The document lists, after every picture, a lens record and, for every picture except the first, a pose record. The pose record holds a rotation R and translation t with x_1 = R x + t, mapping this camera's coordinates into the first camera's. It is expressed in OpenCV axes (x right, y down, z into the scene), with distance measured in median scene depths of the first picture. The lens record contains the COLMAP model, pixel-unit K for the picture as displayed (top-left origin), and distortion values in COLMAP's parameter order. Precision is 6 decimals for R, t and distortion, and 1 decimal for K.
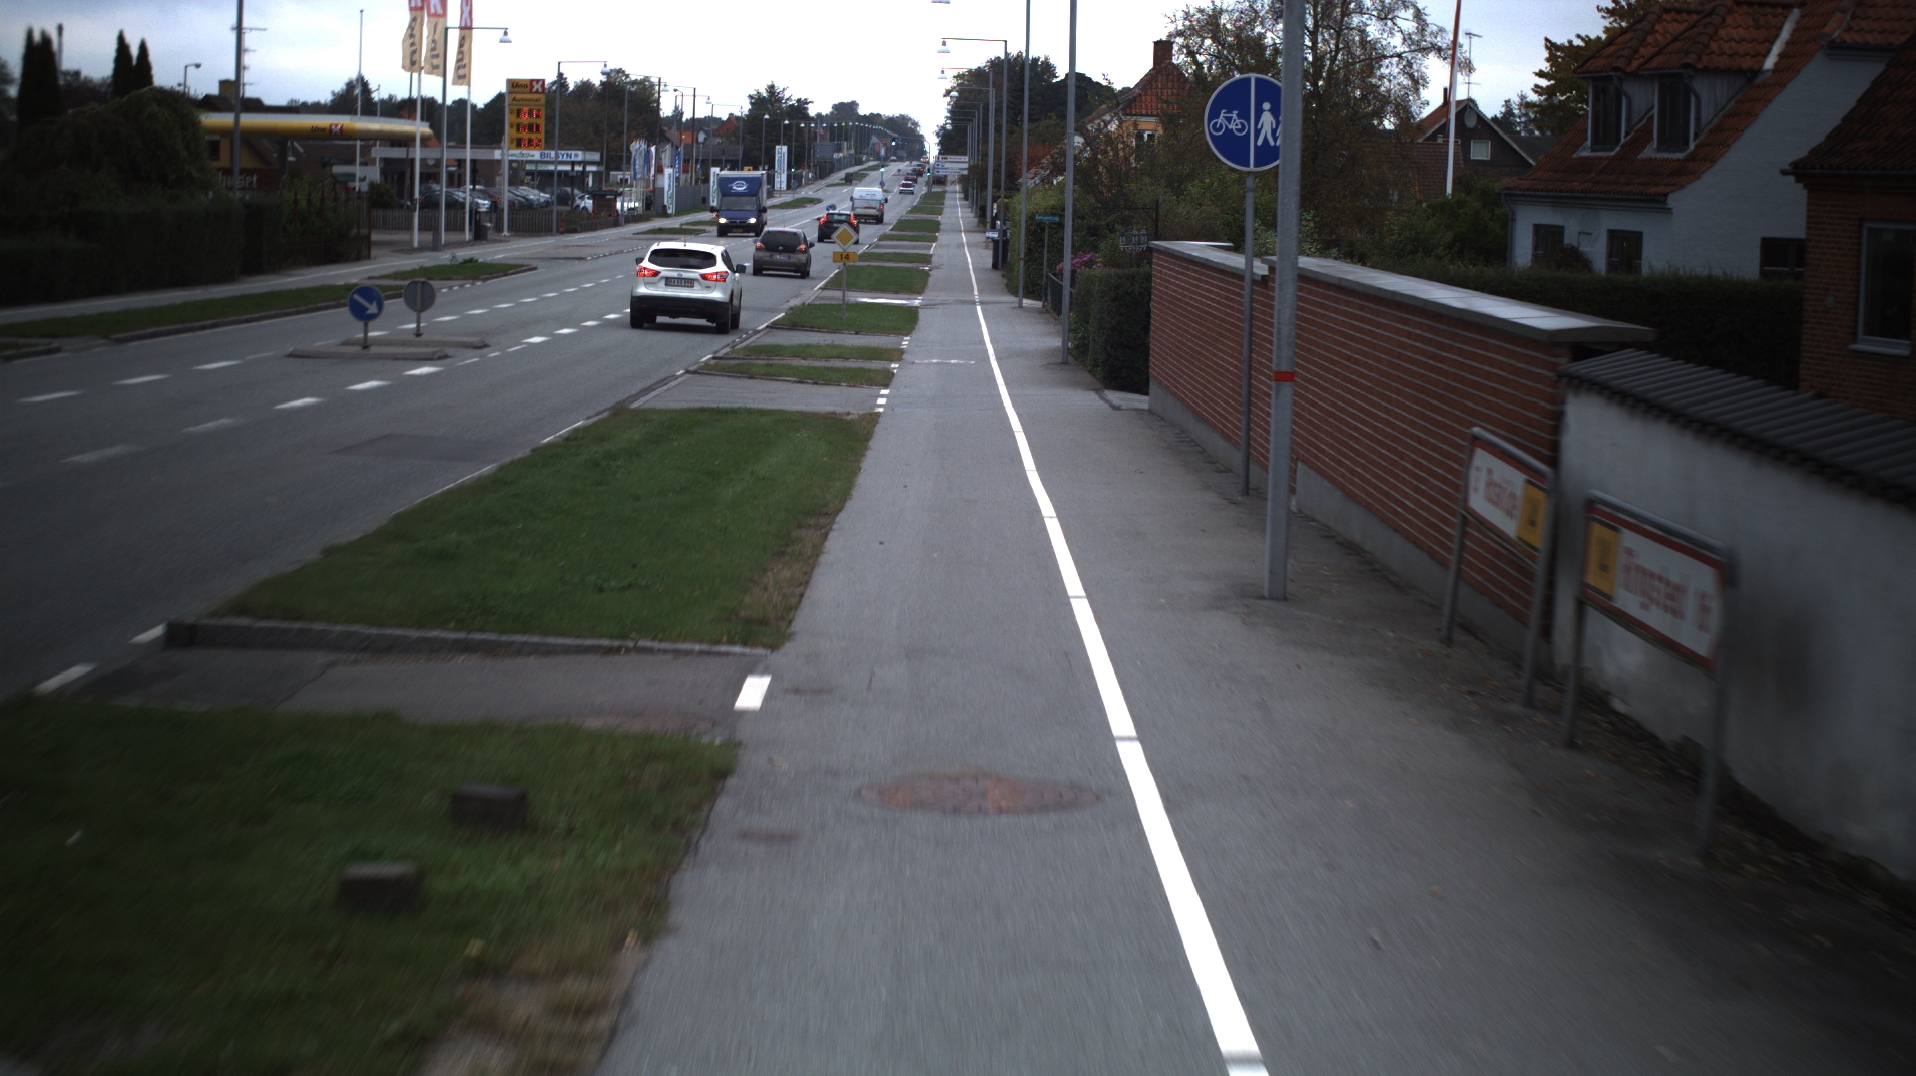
lens RADIAL K [[3493.0, 0, 961.5], [0, 3493.0, 538.9], [0, 0, 1]] dist [-0.246579, 0.000000]
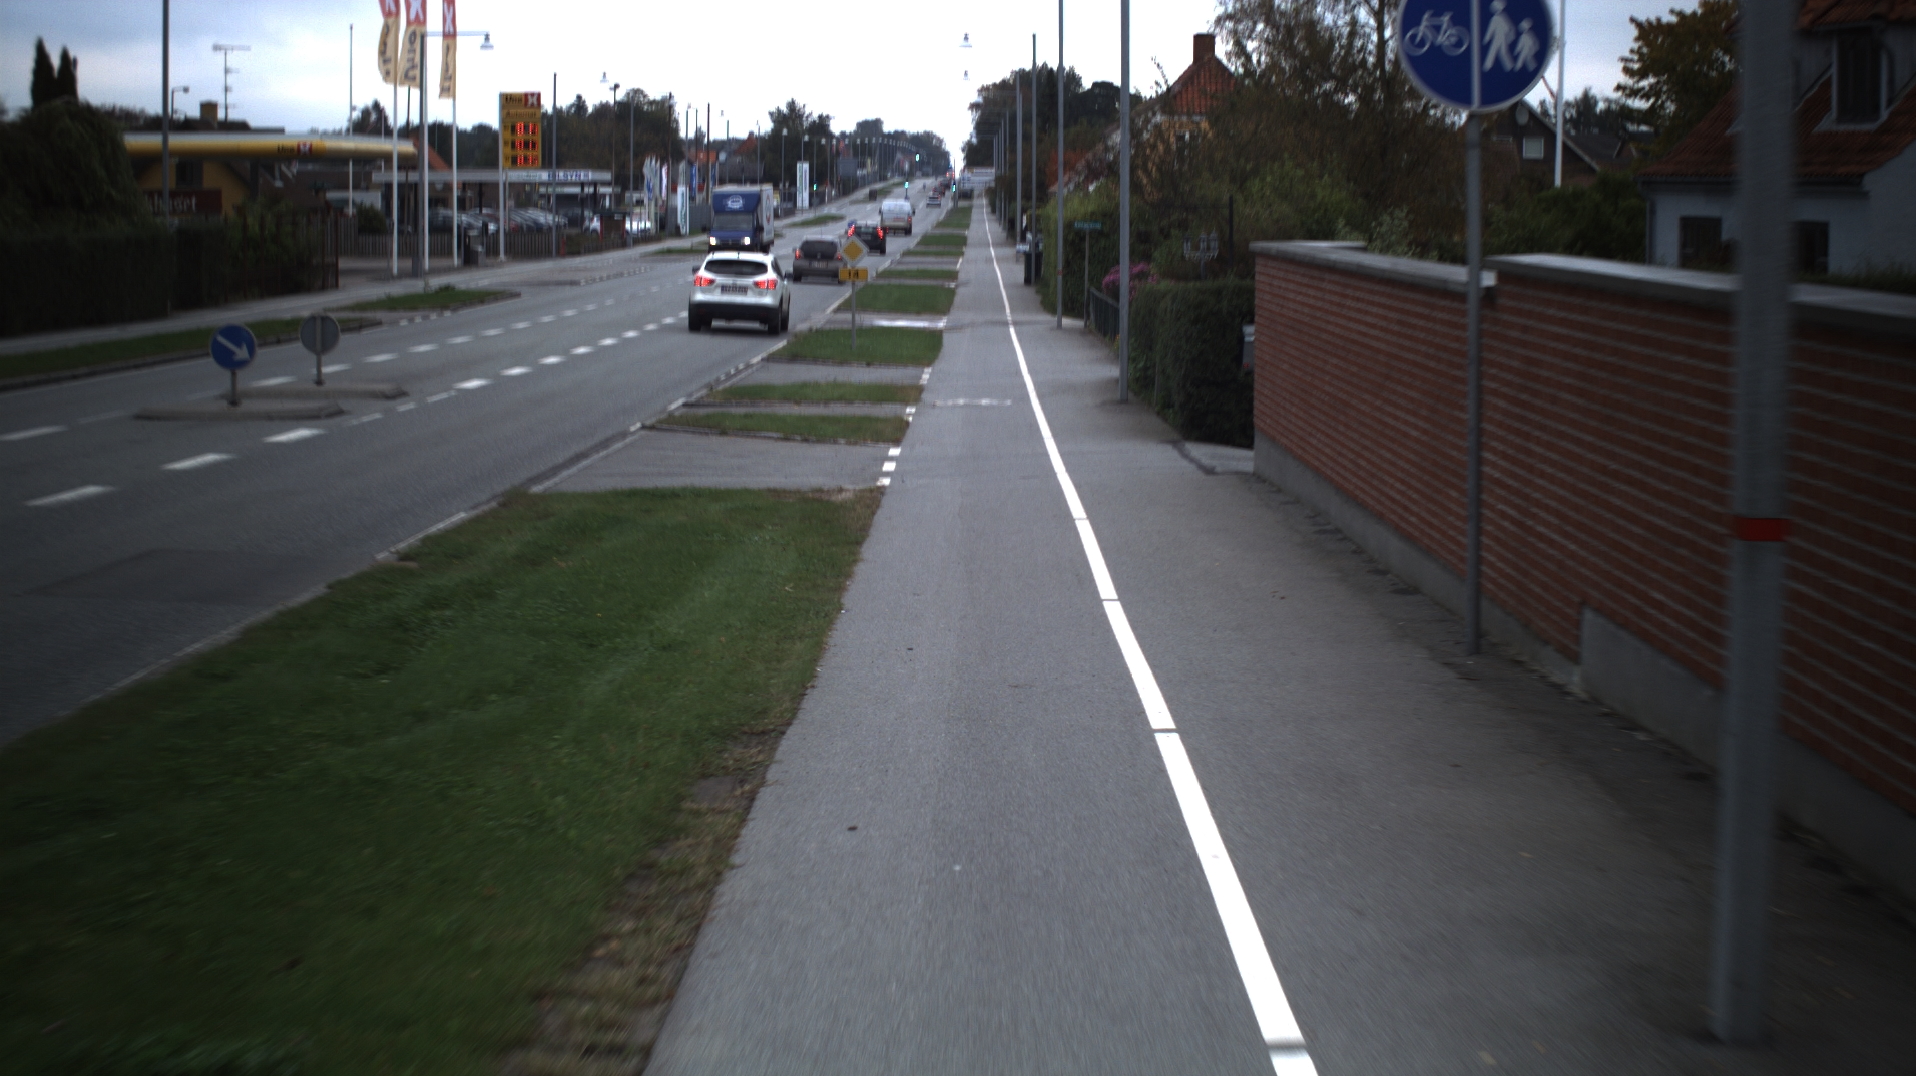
lens RADIAL K [[3493.0, 0, 959.0], [0, 3493.0, 528.1], [0, 0, 1]] dist [-0.246579, 0.000000]
pose [[0.999708, -0.021807, -0.010450, -0.000371], [0.021725, 0.999733, -0.007847, -0.013760], [0.010619, 0.007618, 0.999915, 0.175110]]
